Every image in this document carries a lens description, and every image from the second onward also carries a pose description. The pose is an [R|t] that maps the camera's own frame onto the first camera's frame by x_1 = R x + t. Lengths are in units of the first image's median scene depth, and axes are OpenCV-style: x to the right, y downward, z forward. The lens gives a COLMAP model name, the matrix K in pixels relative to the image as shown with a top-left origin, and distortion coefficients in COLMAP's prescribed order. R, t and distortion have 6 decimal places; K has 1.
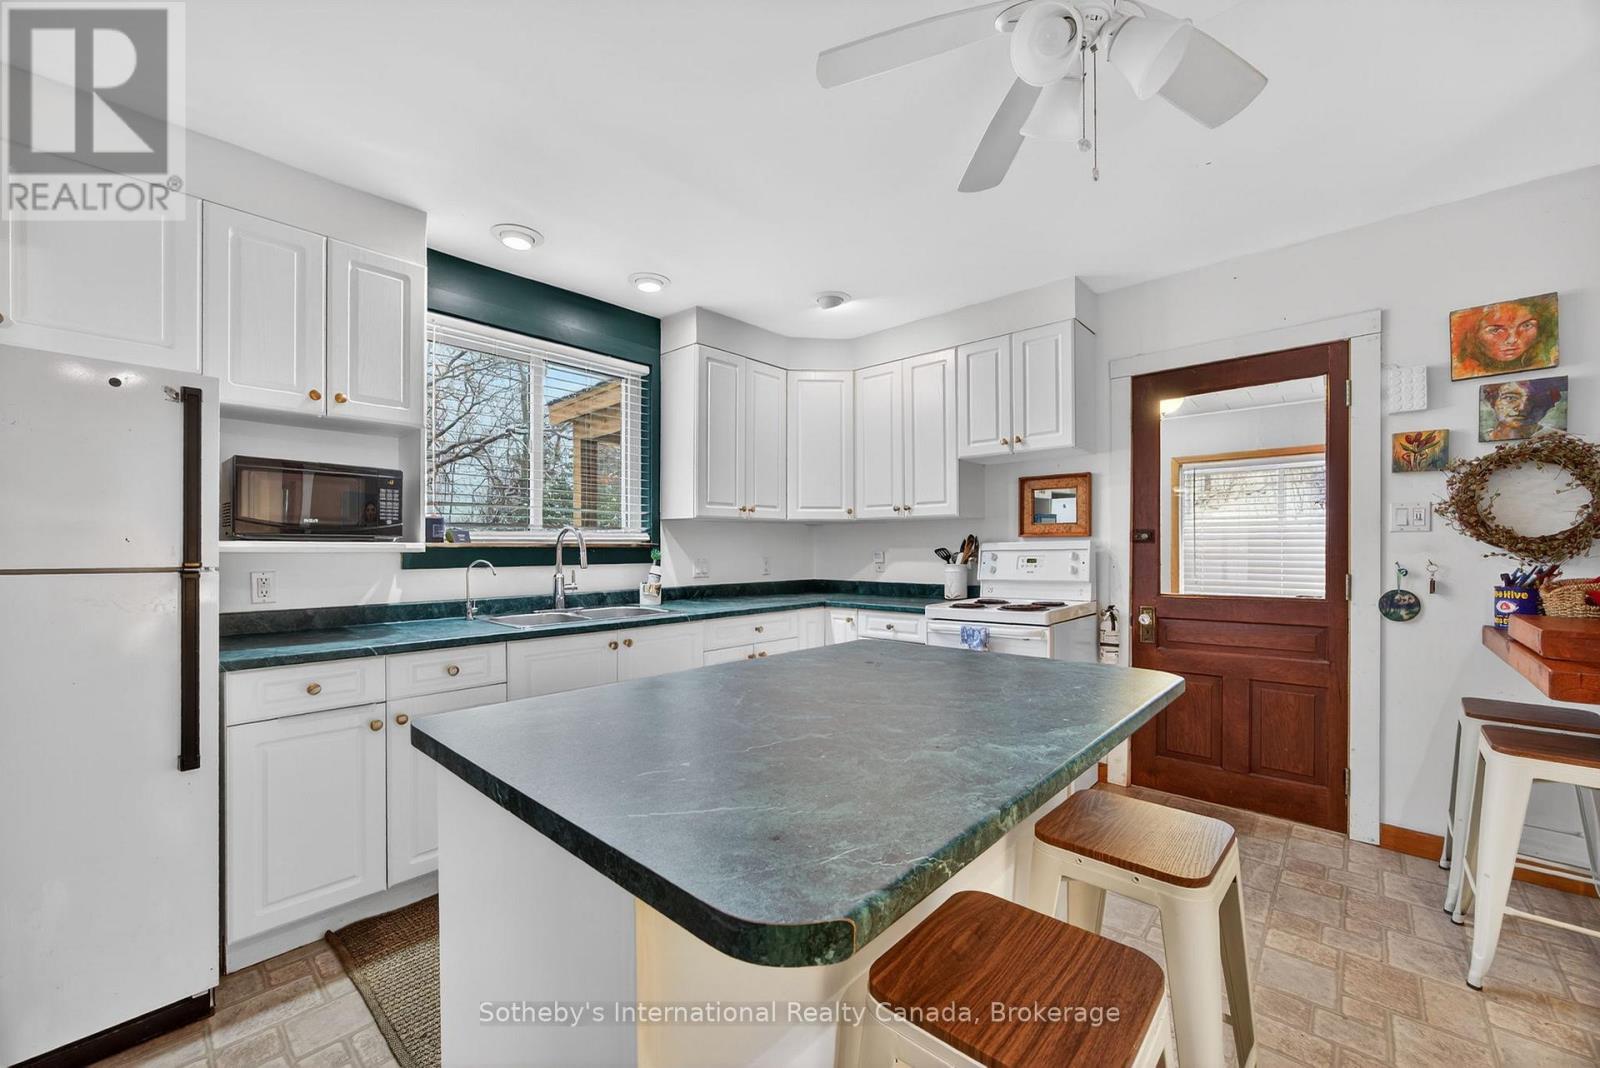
lens RADIAL K [[622.5, 0, 802.6], [0, 622.5, 552.9], [0, 0, 1]] dist [-0.024028, 0.007621]
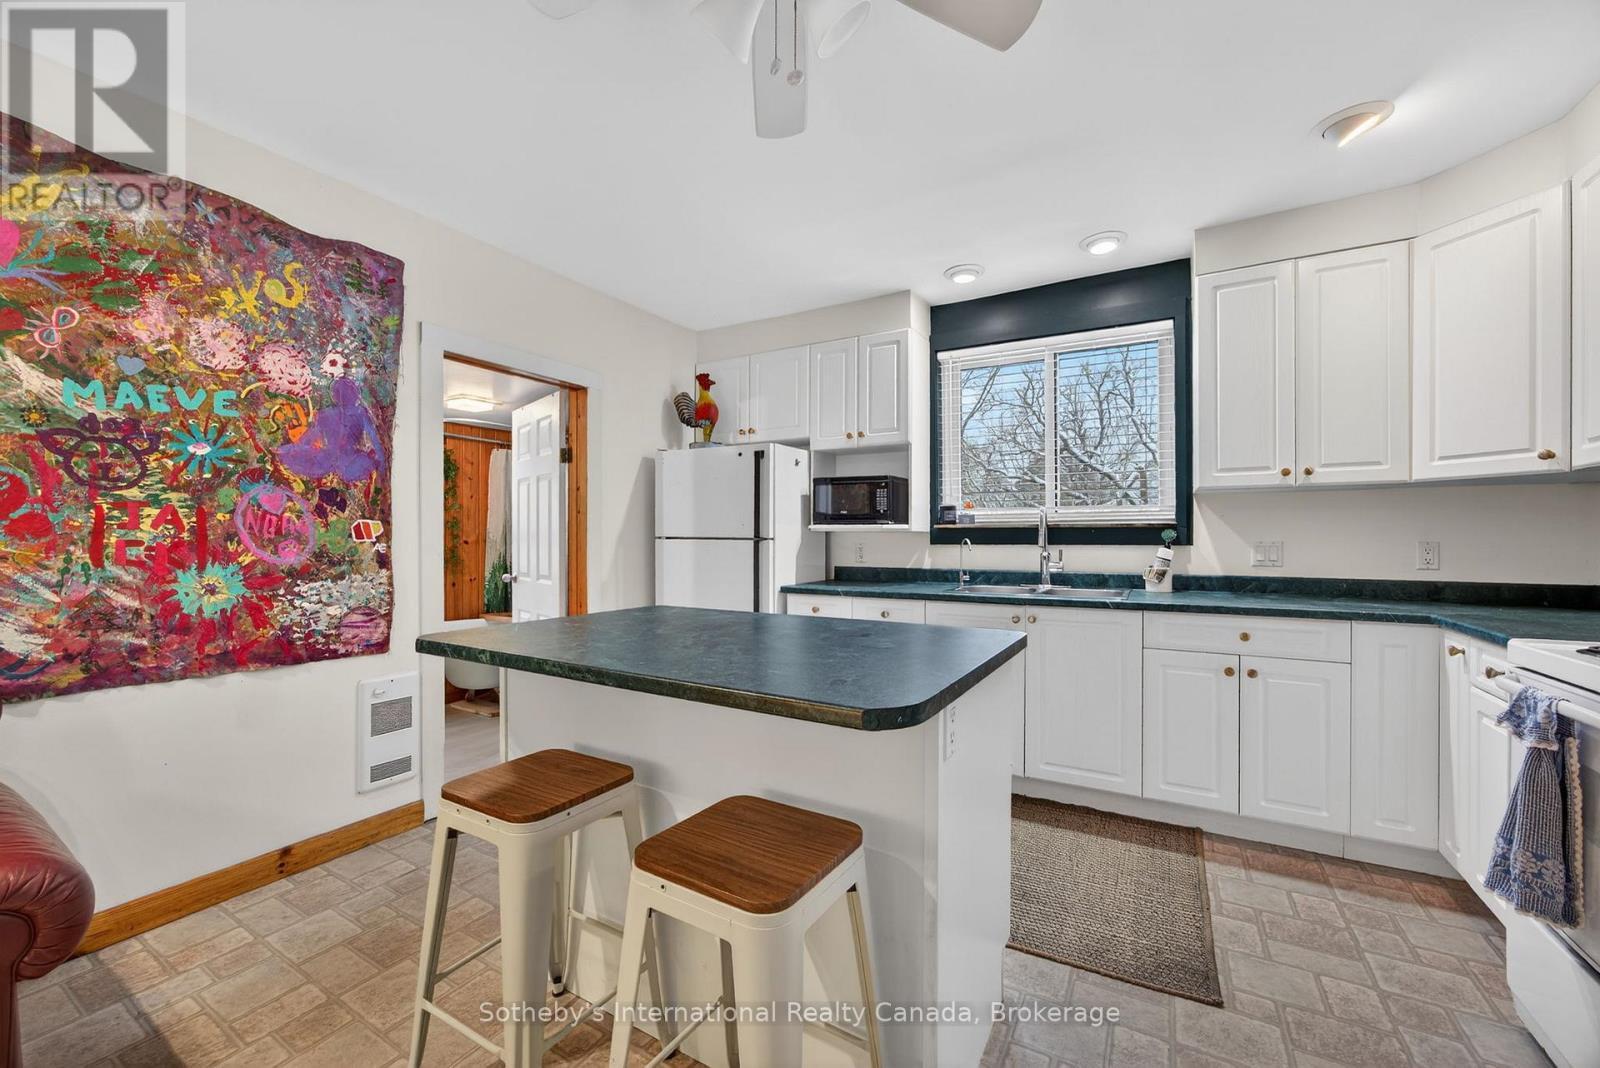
lens RADIAL K [[622.5, 0, 800.6], [0, 622.5, 536.2], [0, 0, 1]] dist [-0.024028, 0.007621]
pose [[0.200385, 0.002021, -0.979715, 0.557349], [-0.010791, 0.999942, -0.000144, 0.010267], [0.979658, 0.010601, 0.200395, 0.359952]]
